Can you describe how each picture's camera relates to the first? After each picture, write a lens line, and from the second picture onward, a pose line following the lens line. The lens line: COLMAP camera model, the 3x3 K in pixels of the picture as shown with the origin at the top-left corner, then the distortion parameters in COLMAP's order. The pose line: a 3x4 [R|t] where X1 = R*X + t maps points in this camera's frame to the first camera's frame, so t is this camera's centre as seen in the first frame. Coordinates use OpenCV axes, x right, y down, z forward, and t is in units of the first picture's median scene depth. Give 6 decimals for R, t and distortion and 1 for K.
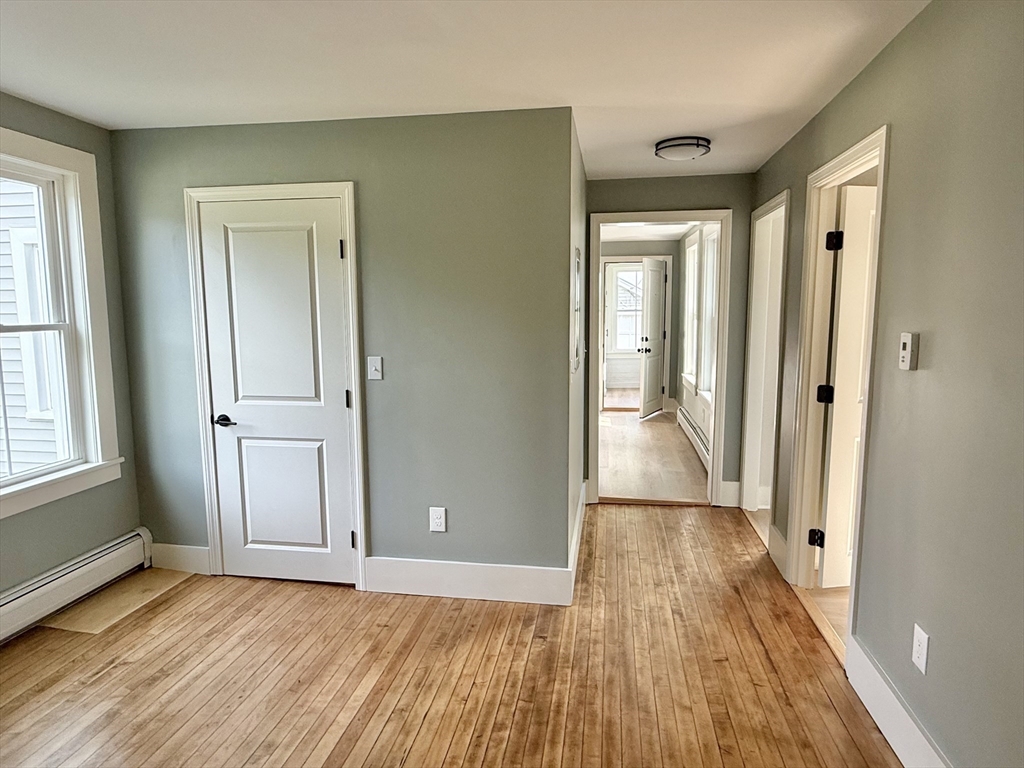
lens RADIAL K [[630.9, 0, 503.8], [0, 630.9, 378.1], [0, 0, 1]] dist [-0.004874, -0.001022]
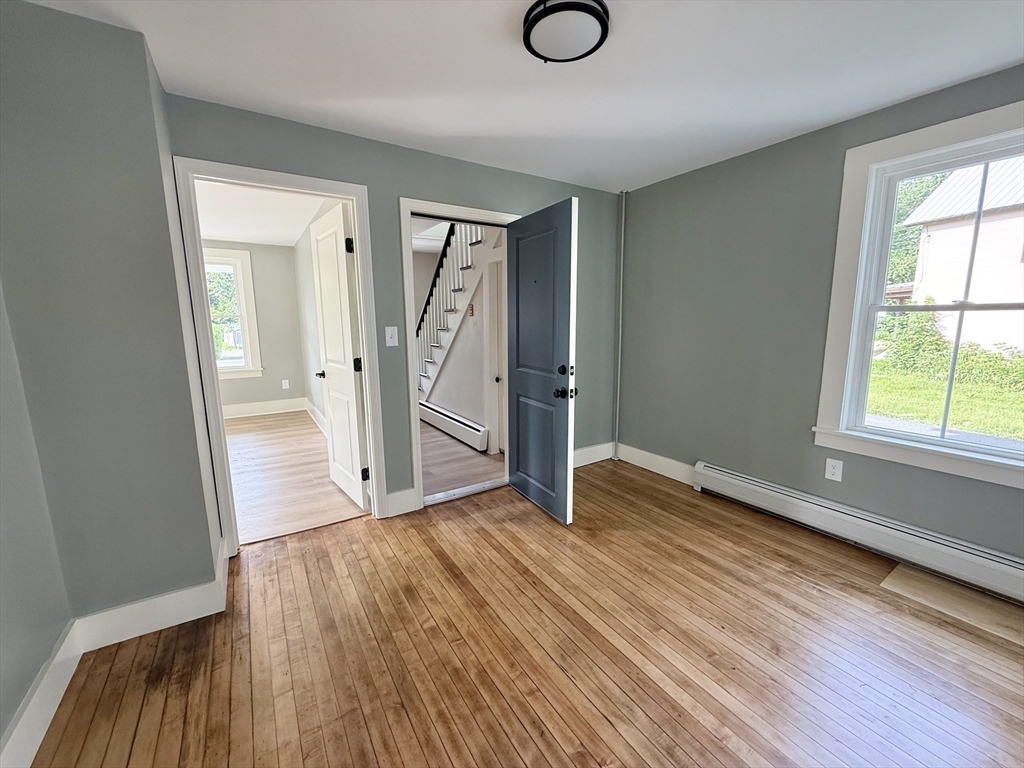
lens RADIAL K [[405.7, 0, 508.4], [0, 405.7, 379.3], [0, 0, 1]] dist [-0.003574, -0.000795]
pose [[-0.738492, 0.109880, -0.665248, 0.326695], [-0.065802, 0.970178, 0.233292, -0.082717], [0.671043, 0.216059, -0.709239, 1.211957]]
